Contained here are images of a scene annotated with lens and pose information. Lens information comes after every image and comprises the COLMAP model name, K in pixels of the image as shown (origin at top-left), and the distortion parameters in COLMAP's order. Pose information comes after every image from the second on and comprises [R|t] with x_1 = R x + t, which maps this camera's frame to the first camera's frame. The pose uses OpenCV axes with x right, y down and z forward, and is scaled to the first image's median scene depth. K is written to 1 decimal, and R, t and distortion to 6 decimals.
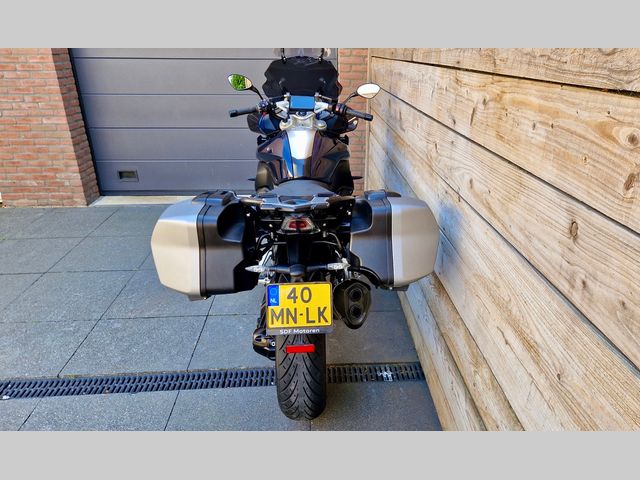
lens RADIAL K [[463.5, 0, 337.8], [0, 463.5, 239.2], [0, 0, 1]] dist [0.064664, -0.000264]
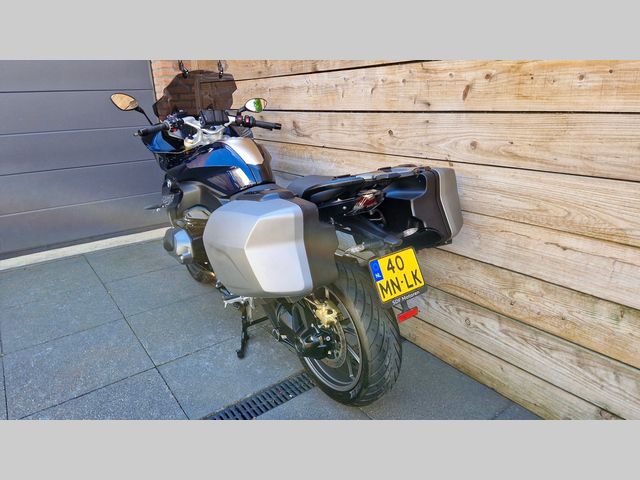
lens RADIAL K [[433.9, 0, 315.9], [0, 433.9, 239.7], [0, 0, 1]] dist [0.058195, -0.059730]
pose [[0.831241, -0.200313, 0.518568, -0.721648], [0.242224, 0.970126, -0.013533, 0.037577], [-0.500366, 0.136859, 0.854929, 0.253242]]
